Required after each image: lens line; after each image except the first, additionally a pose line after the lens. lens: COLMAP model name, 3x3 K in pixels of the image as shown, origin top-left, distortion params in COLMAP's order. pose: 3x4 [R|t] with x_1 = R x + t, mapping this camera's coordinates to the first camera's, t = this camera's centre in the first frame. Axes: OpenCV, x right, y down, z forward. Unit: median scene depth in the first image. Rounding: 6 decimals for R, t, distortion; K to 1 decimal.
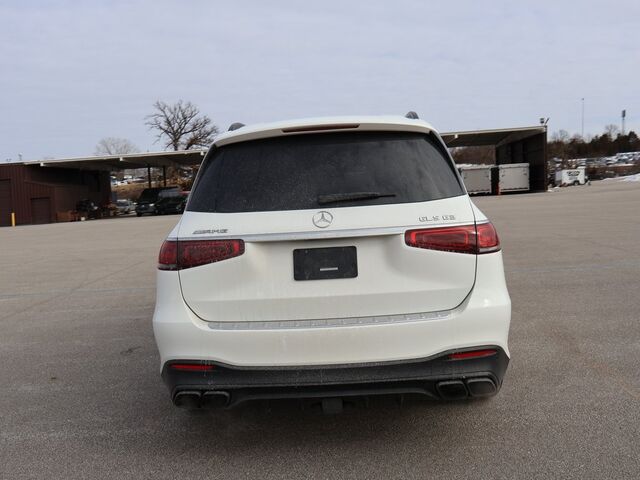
lens RADIAL K [[614.6, 0, 320.0], [0, 614.6, 240.0], [0, 0, 1]] dist [0.000232, -0.007597]
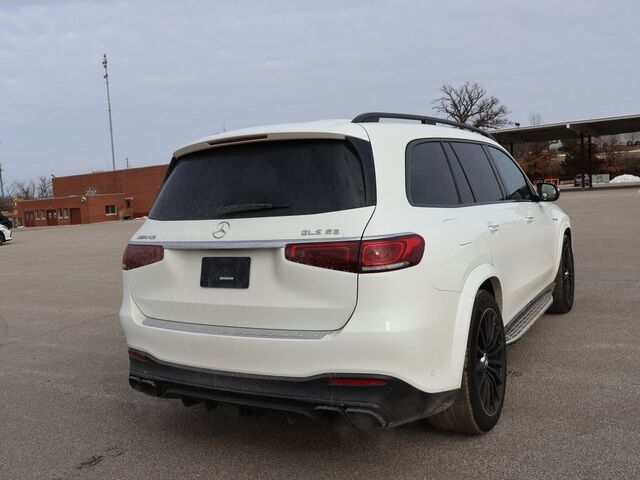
lens RADIAL K [[614.6, 0, 320.0], [0, 614.6, 240.0], [0, 0, 1]] dist [0.000232, -0.007597]
pose [[0.874525, 0.037610, -0.483520, 0.638528], [-0.022963, 0.999081, 0.036179, -0.056817], [0.484437, -0.020536, 0.874585, 0.178745]]
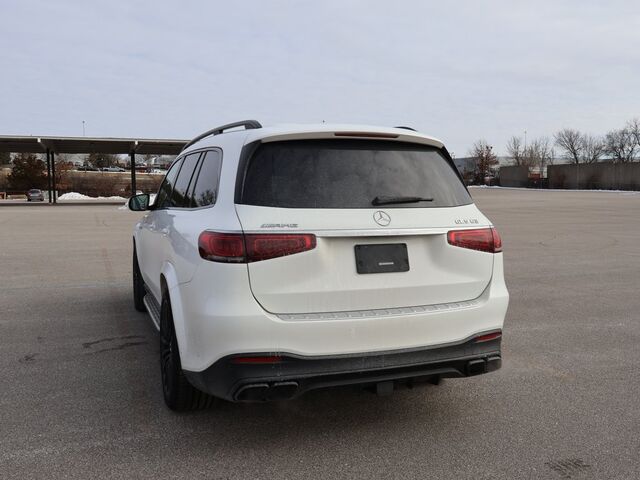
lens RADIAL K [[589.6, 0, 320.0], [0, 589.6, 240.0], [0, 0, 1]] dist [0.007273, 0.012302]
pose [[0.921770, 0.027580, 0.386754, -0.497533], [-0.021009, 0.999554, -0.021209, 0.029733], [-0.387167, 0.011425, 0.921939, 0.073022]]
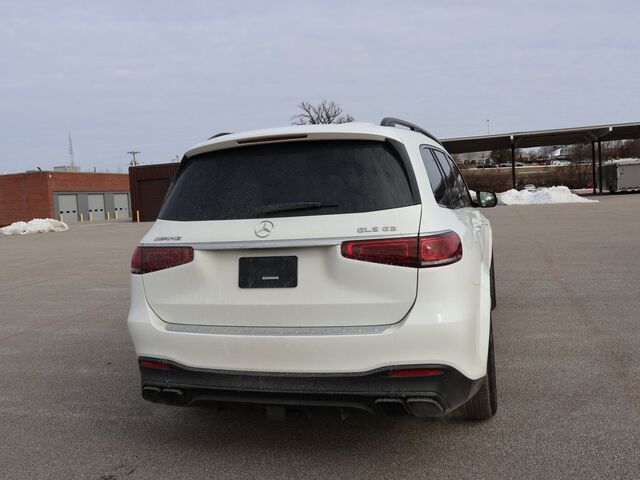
lens RADIAL K [[614.6, 0, 320.0], [0, 614.6, 240.0], [0, 0, 1]] dist [0.000232, -0.007597]
pose [[0.964794, 0.018525, -0.262354, 0.354904], [-0.016323, 0.999811, 0.010572, -0.027122], [0.262500, -0.005917, 0.964914, 0.043928]]
